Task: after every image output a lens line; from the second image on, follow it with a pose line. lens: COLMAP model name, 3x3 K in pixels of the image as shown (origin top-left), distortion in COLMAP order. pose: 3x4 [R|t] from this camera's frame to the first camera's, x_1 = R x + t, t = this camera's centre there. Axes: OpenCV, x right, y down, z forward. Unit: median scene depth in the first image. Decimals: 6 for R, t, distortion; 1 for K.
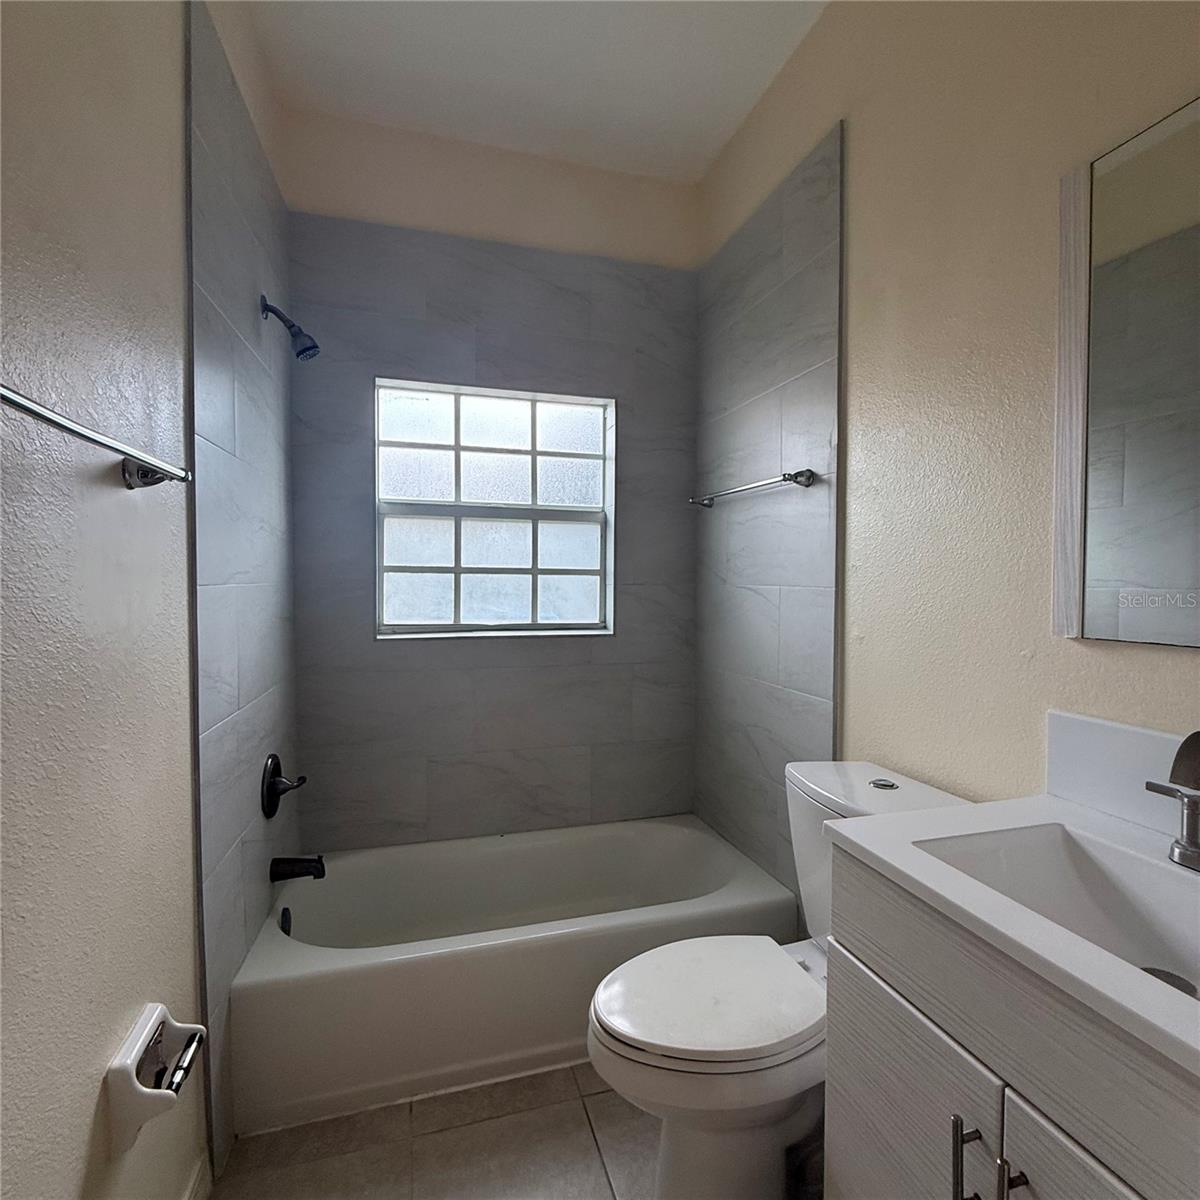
lens RADIAL K [[640.3, 0, 598.9], [0, 640.3, 595.5], [0, 0, 1]] dist [0.003256, -0.000629]
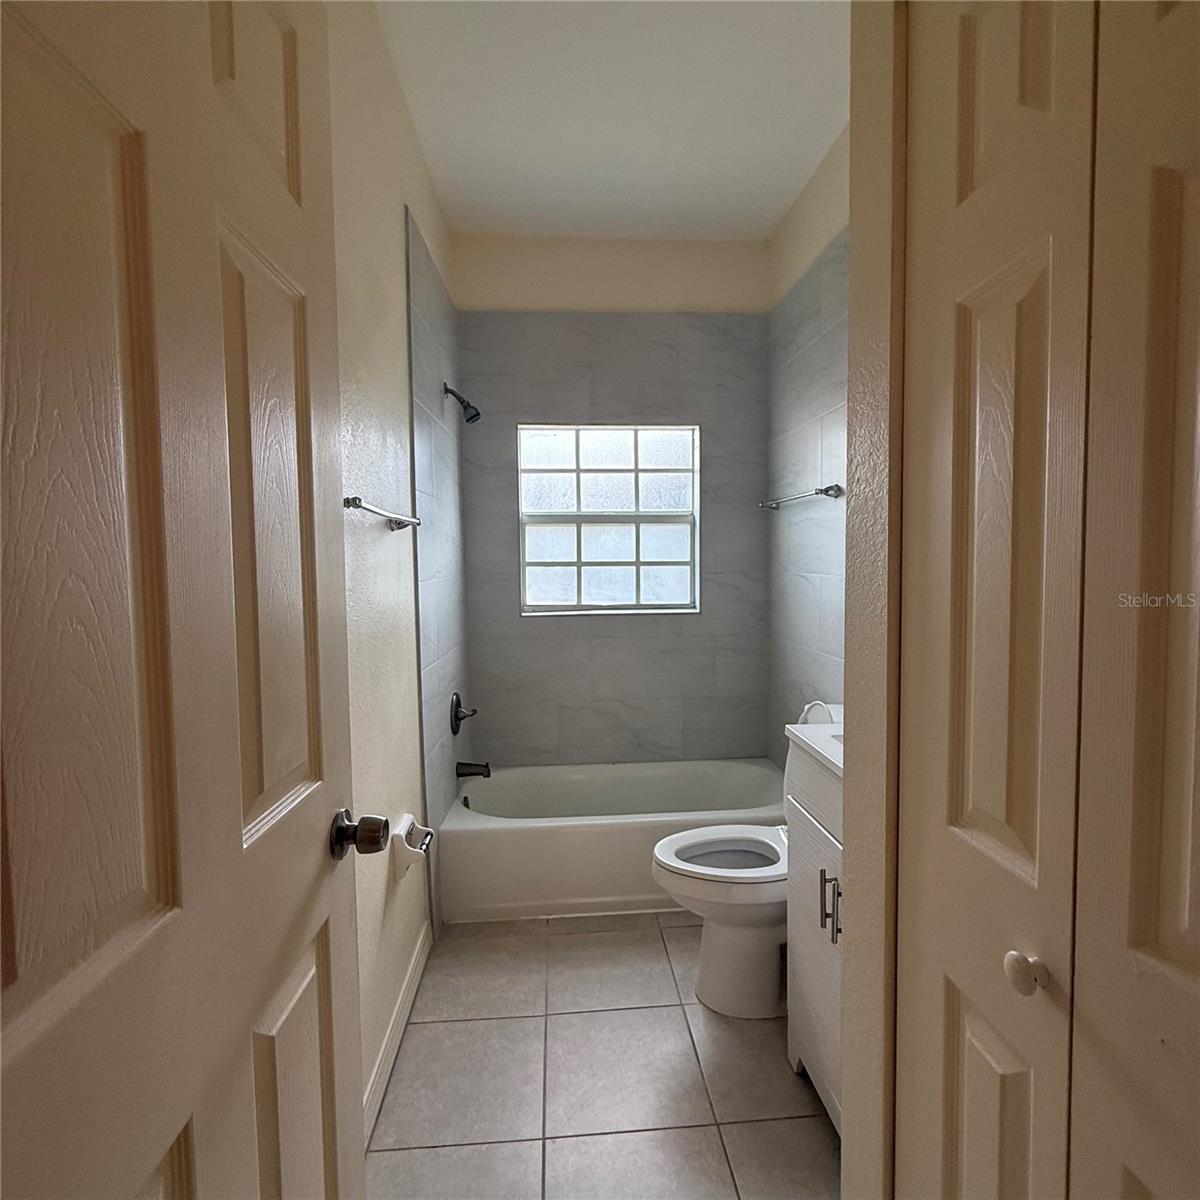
lens RADIAL K [[640.3, 0, 598.9], [0, 640.3, 595.5], [0, 0, 1]] dist [0.003256, -0.000629]
pose [[0.977112, -0.005930, -0.212644, 0.101393], [0.012214, 0.999526, 0.028251, -0.011506], [0.212376, -0.030202, 0.976721, -0.288038]]
